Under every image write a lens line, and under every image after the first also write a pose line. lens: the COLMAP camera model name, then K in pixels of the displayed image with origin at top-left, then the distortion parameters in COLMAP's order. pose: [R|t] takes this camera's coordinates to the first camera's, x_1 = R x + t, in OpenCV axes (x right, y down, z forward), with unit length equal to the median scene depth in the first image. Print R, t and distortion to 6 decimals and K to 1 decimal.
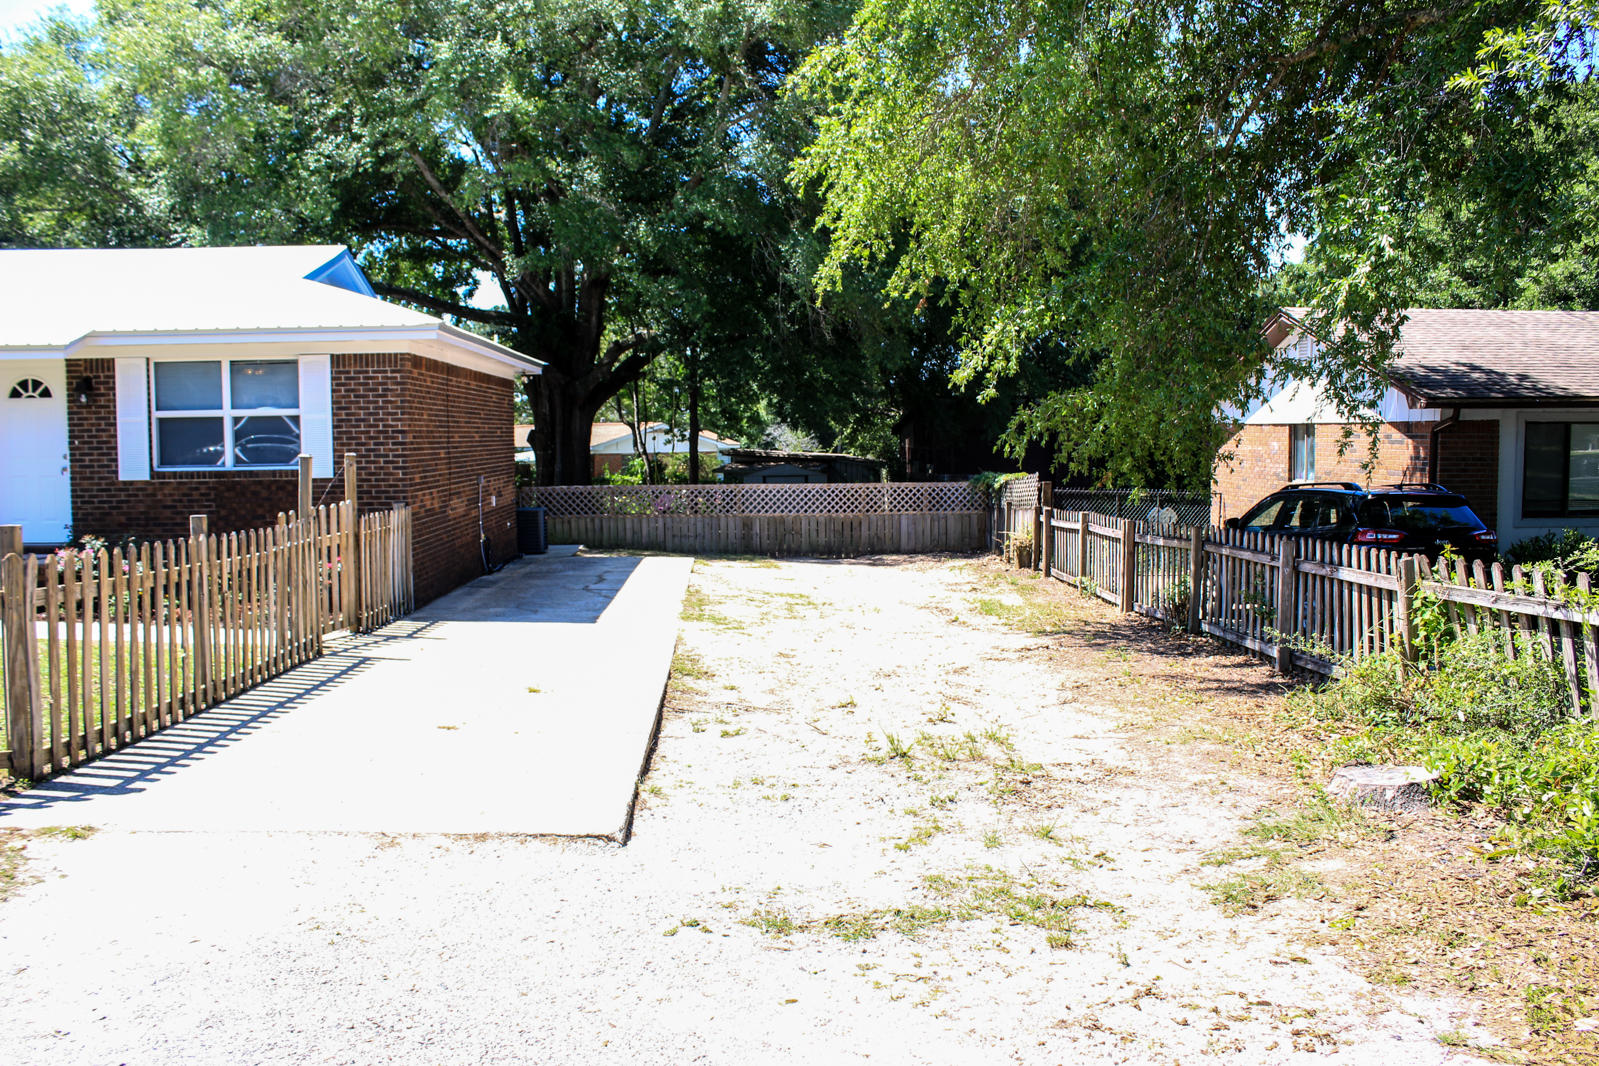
lens RADIAL K [[1331.4, 0, 793.2], [0, 1331.4, 534.8], [0, 0, 1]] dist [-0.159803, 0.134967]
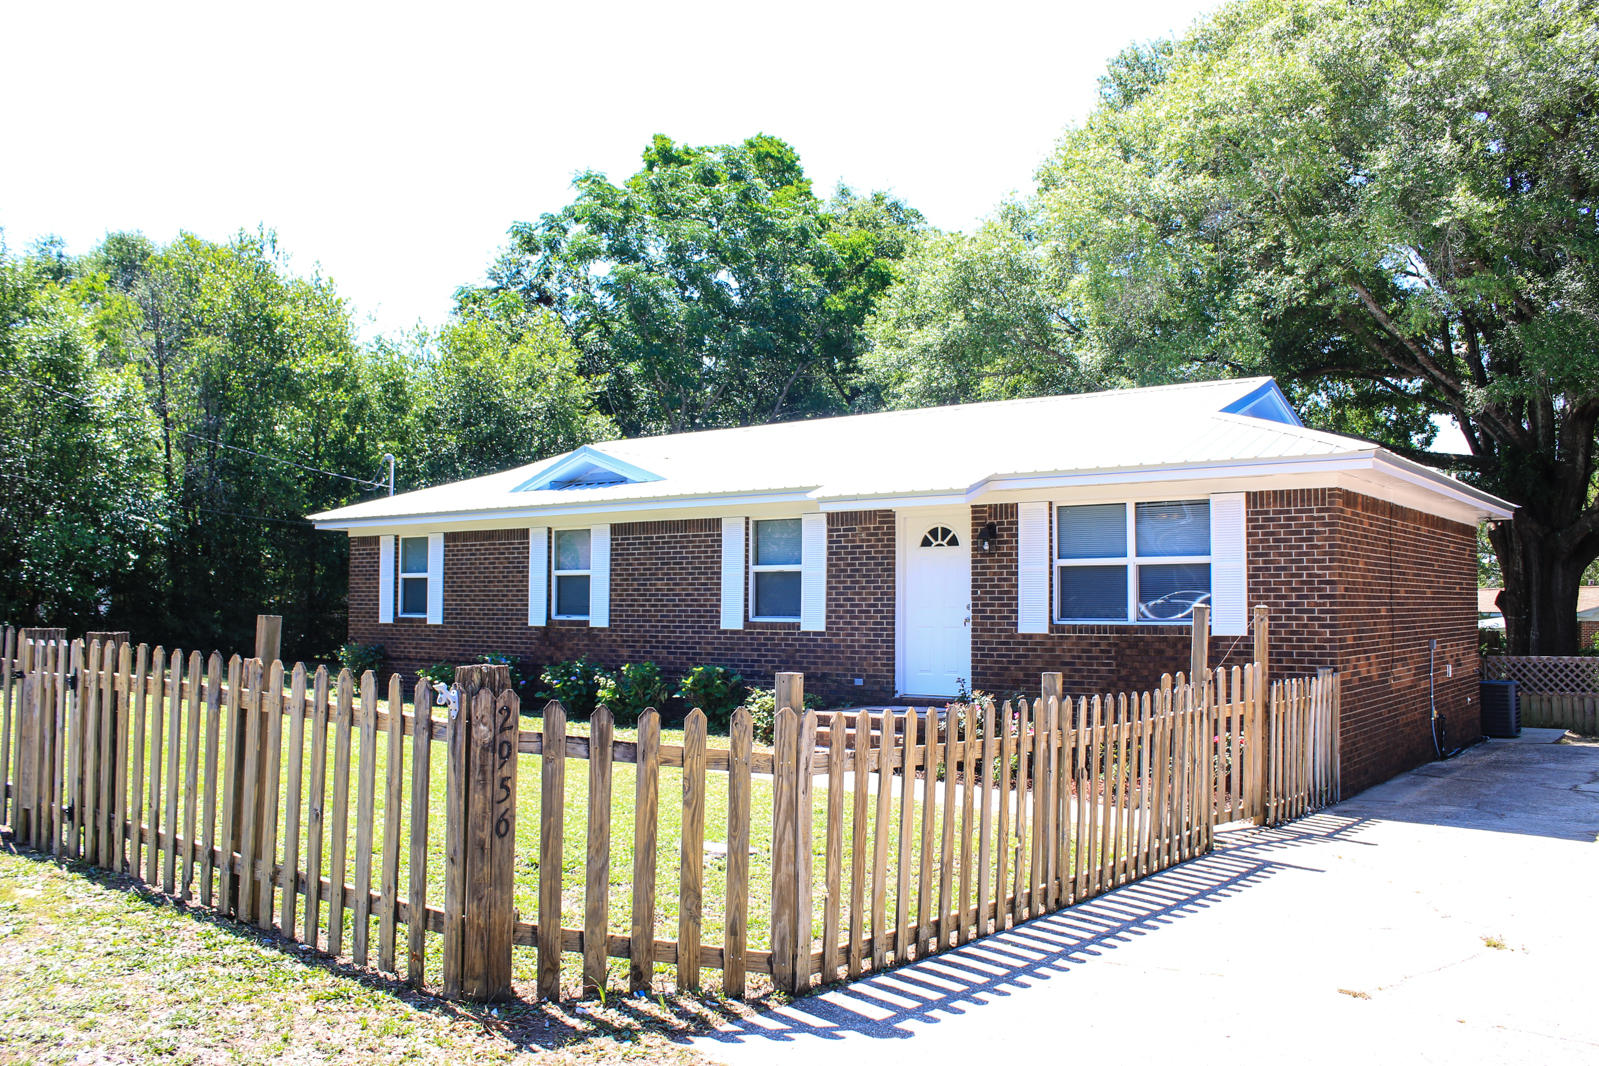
lens RADIAL K [[1331.4, 0, 793.2], [0, 1331.4, 534.8], [0, 0, 1]] dist [-0.159803, 0.134967]
pose [[0.765154, -0.024372, -0.643386, -0.028728], [-0.056956, 0.992804, -0.105343, -0.002523], [0.641323, 0.117248, 0.758259, 0.156941]]
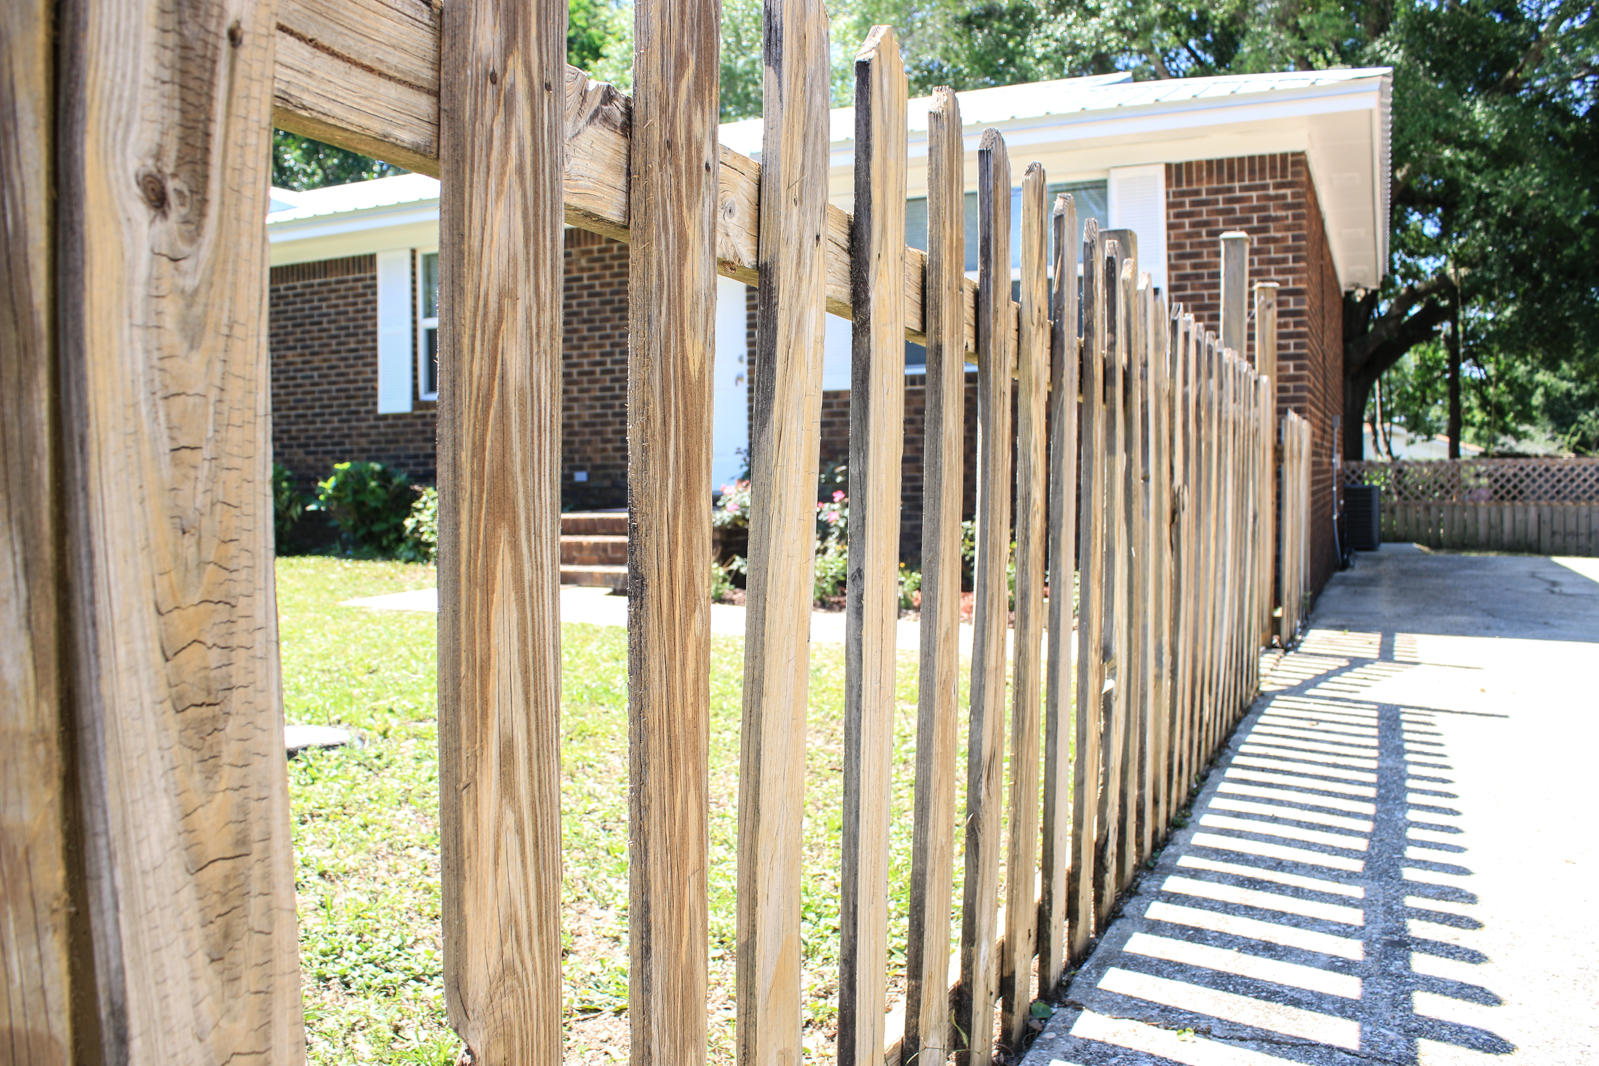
lens RADIAL K [[1306.2, 0, 799.5], [0, 1306.2, 533.0], [0, 0, 1]] dist [-0.149520, 0.122842]
pose [[0.888091, 0.014883, -0.459427, -0.235988], [-0.026454, 0.999474, -0.018759, 0.039875], [0.458906, 0.028813, 0.888018, 0.427398]]
